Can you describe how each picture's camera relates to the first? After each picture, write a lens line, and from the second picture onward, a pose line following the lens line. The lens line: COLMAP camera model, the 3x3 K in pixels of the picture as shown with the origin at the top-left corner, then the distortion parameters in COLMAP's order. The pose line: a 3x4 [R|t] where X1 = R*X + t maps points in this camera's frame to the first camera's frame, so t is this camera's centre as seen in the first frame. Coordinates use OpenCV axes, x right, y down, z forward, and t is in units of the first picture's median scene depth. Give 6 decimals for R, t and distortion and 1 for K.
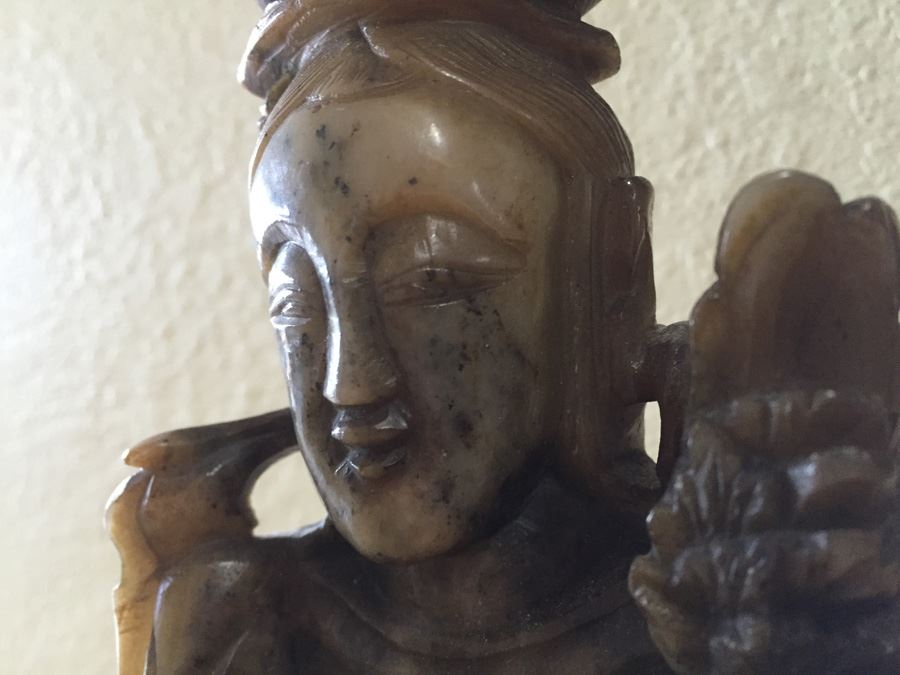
lens RADIAL K [[808.8, 0, 451.8], [0, 808.8, 334.5], [0, 0, 1]] dist [0.087287, -0.197308]
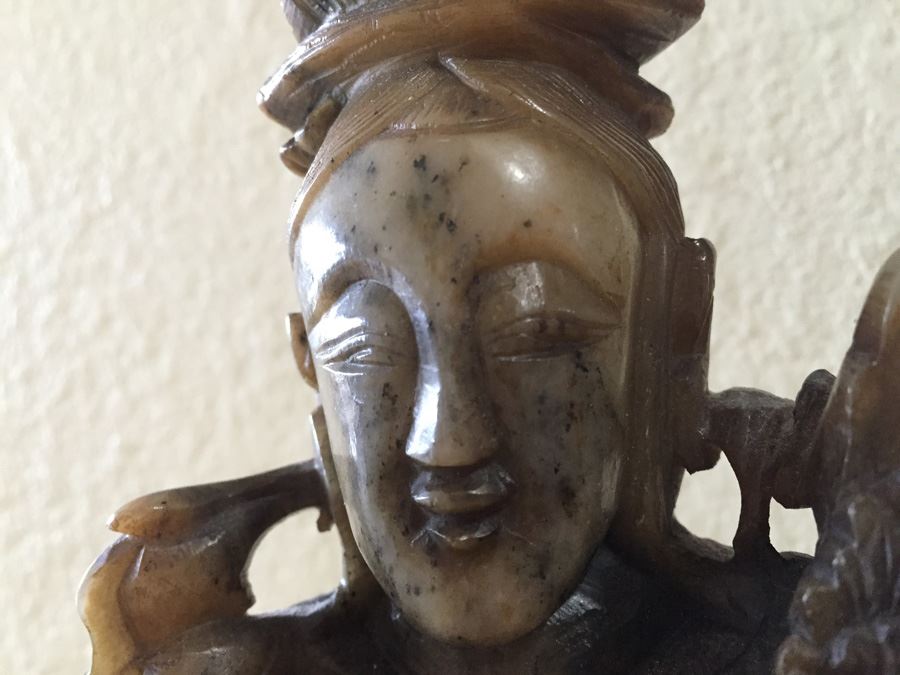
lens RADIAL K [[808.8, 0, 451.8], [0, 808.8, 334.5], [0, 0, 1]] dist [0.087287, -0.197308]
pose [[0.977492, 0.054870, 0.203714, -0.296596], [-0.040036, 0.996285, -0.076241, 0.010136], [-0.207141, 0.066369, 0.976057, 0.117144]]
